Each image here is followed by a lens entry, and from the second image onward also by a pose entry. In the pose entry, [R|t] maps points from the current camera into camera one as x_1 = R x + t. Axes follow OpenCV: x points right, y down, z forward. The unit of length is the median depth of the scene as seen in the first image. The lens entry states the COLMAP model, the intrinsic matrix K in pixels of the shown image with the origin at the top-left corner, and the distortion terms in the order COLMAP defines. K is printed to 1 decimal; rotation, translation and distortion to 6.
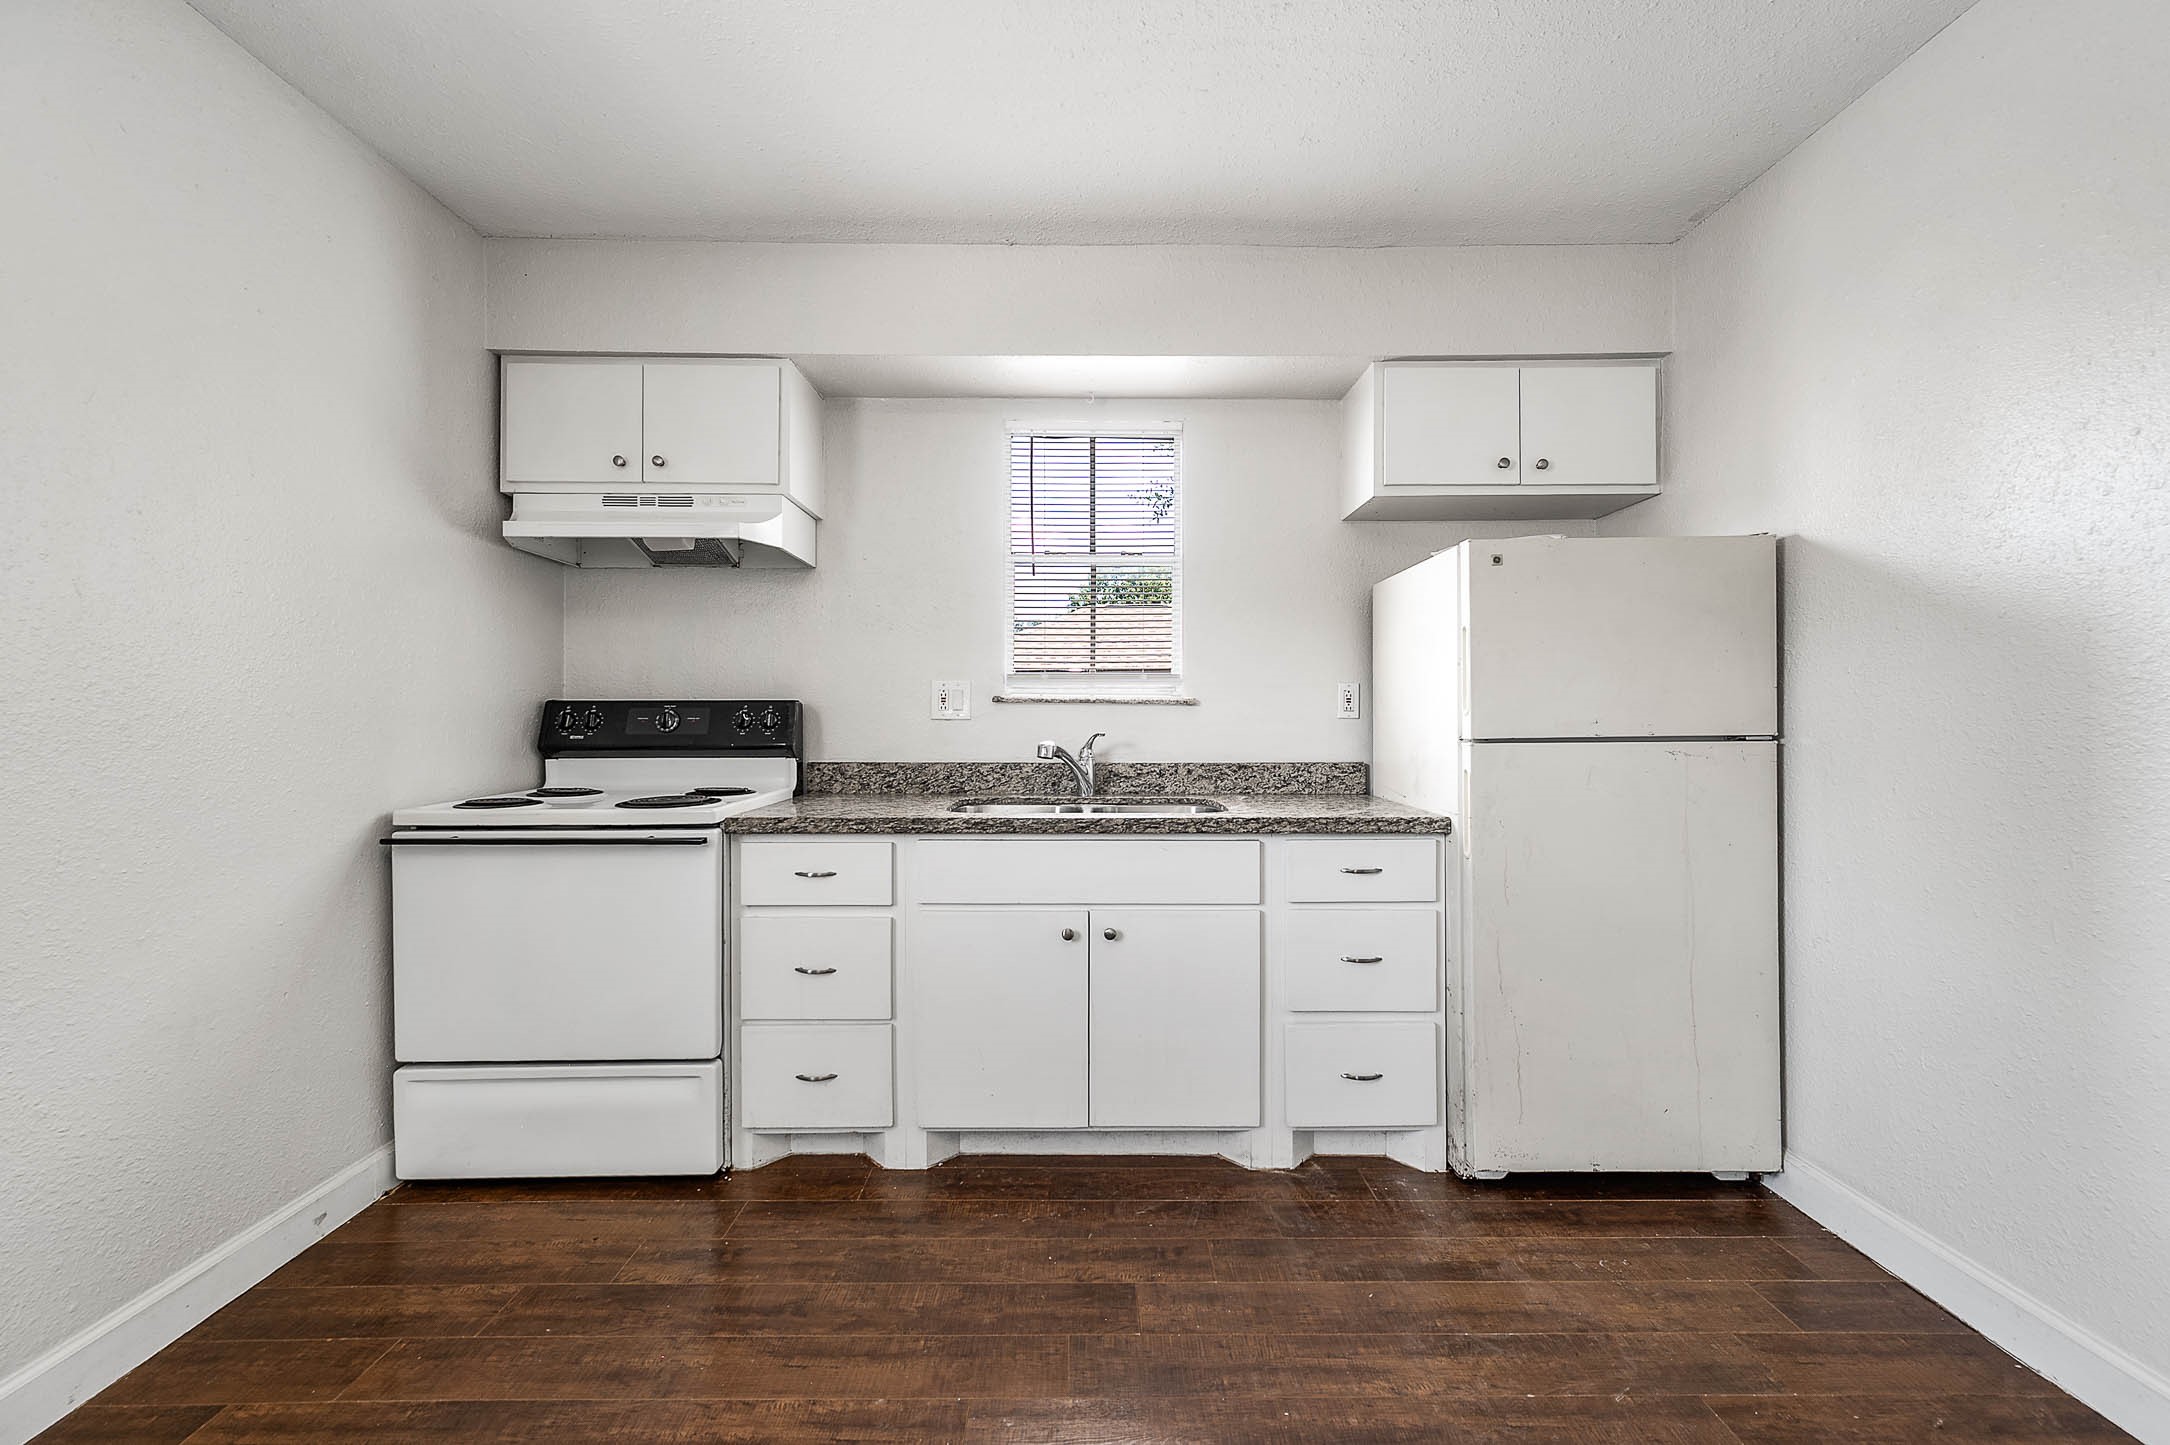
lens RADIAL K [[860.9, 0, 1085.0], [0, 860.9, 722.5], [0, 0, 1]] dist [0.011549, -0.000058]
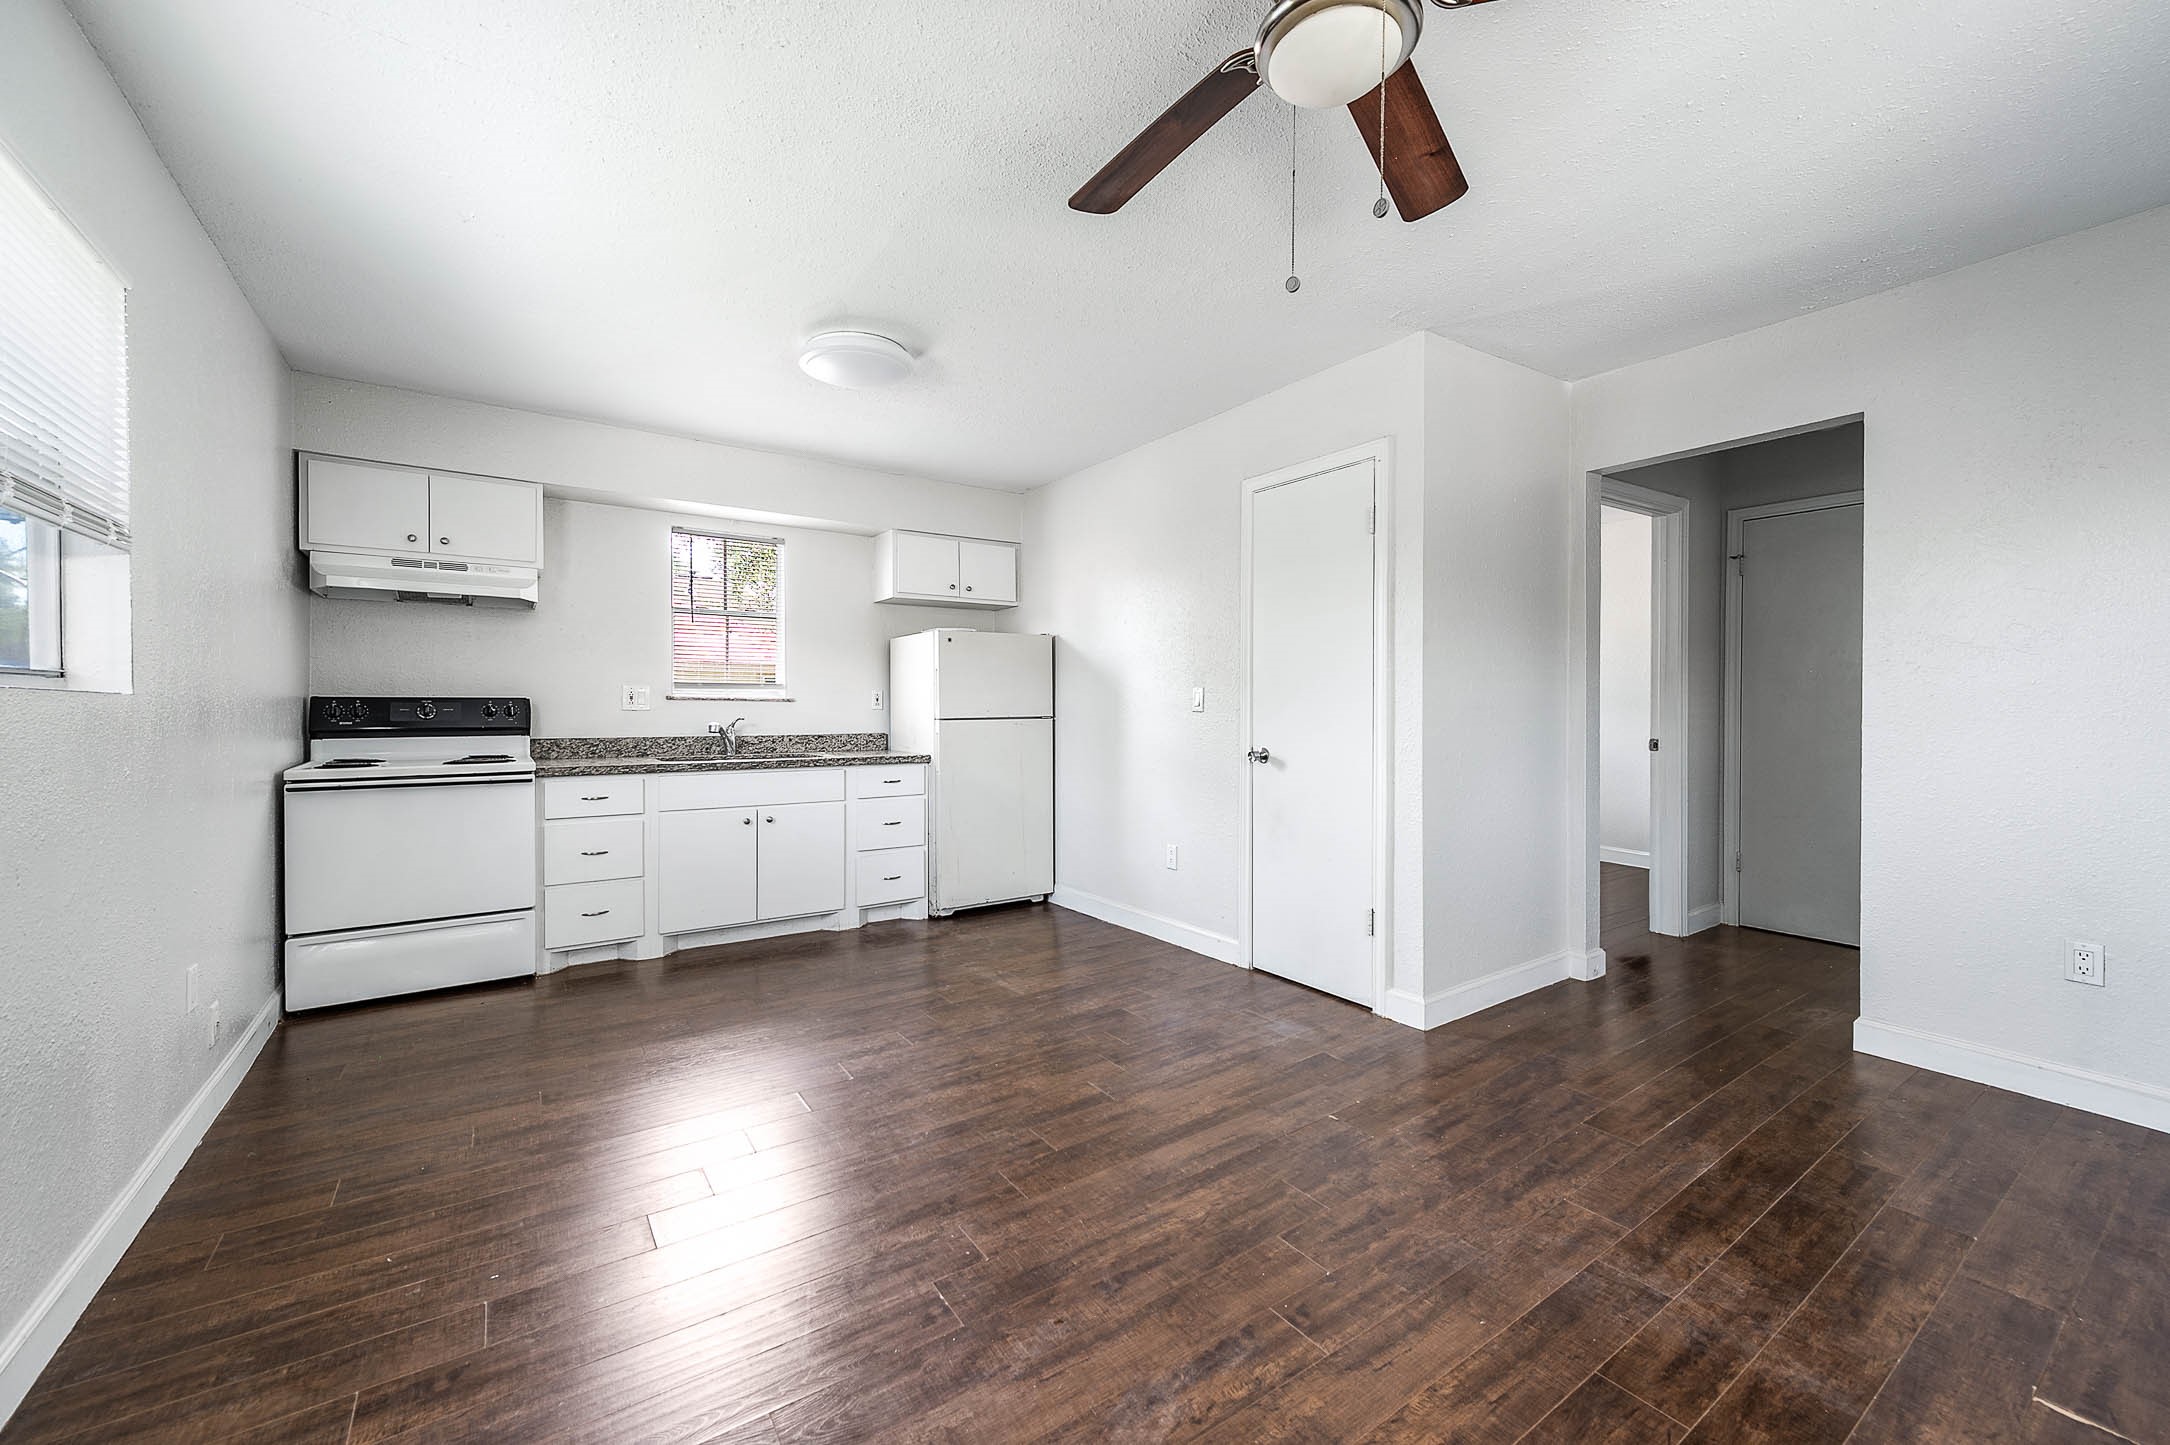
lens RADIAL K [[850.9, 0, 1082.0], [0, 850.9, 715.8], [0, 0, 1]] dist [0.014731, 0.000022]
pose [[0.828488, -0.004688, 0.559987, -0.411285], [0.002625, 0.999986, 0.004488, 0.002285], [-0.560000, -0.002248, 0.828489, -0.885189]]
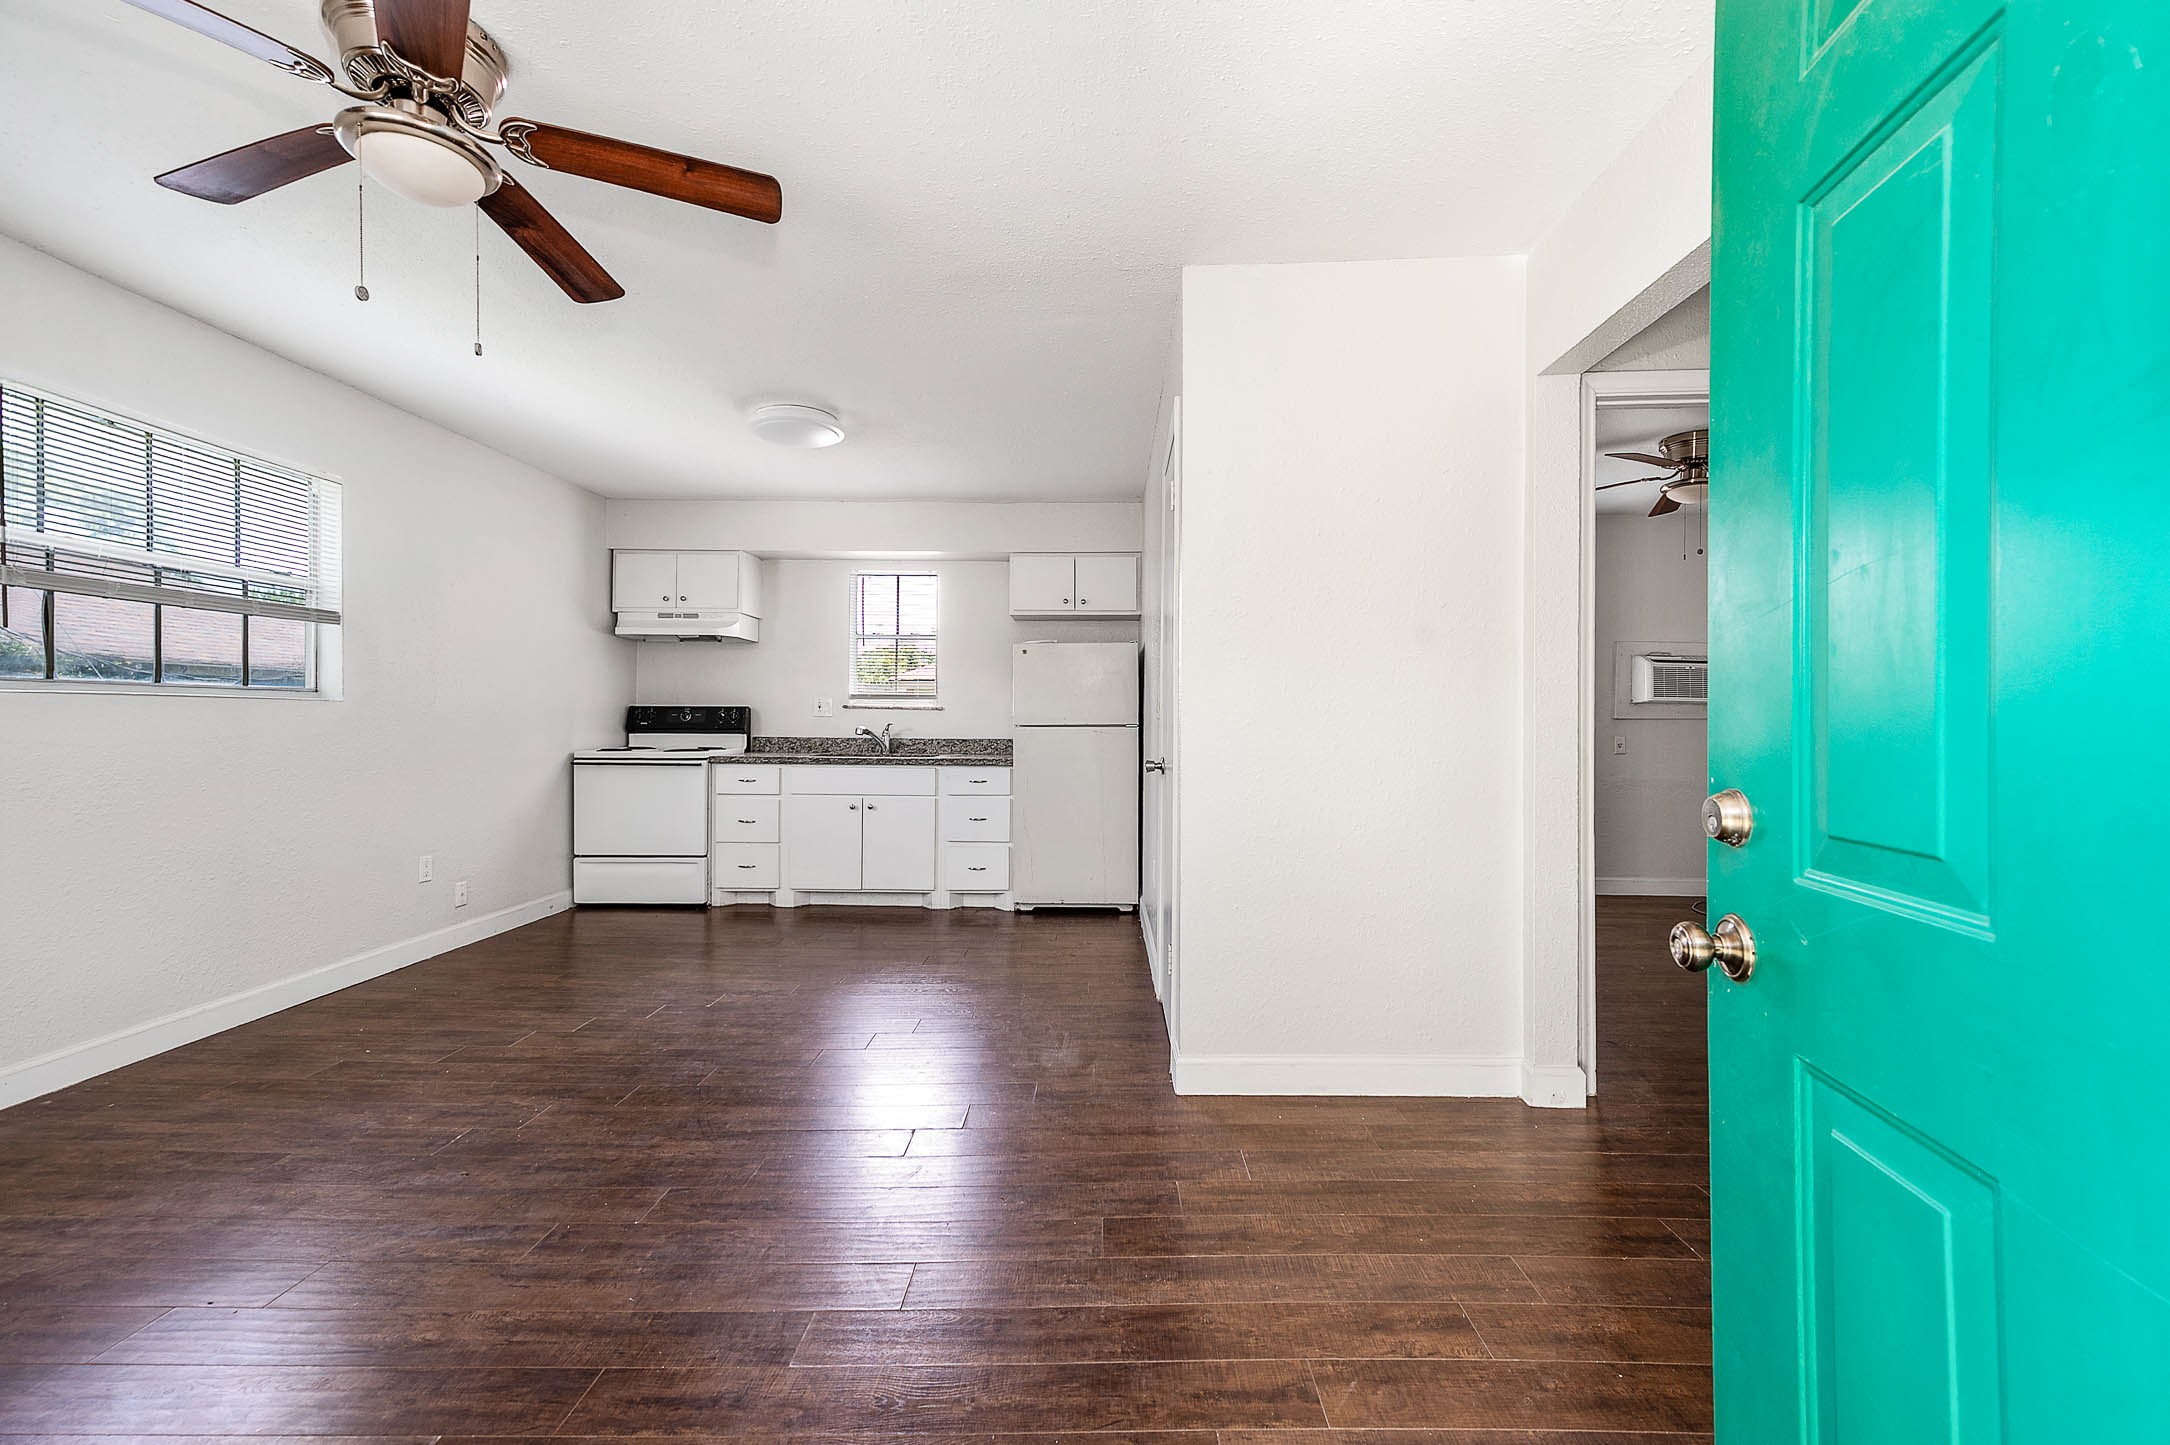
lens RADIAL K [[860.9, 0, 1085.0], [0, 860.9, 722.5], [0, 0, 1]] dist [0.011549, -0.000058]
pose [[0.999748, 0.007605, -0.021127, 0.587863], [-0.007677, 0.999965, -0.003293, 0.014780], [0.021101, 0.003454, 0.999771, -1.194328]]
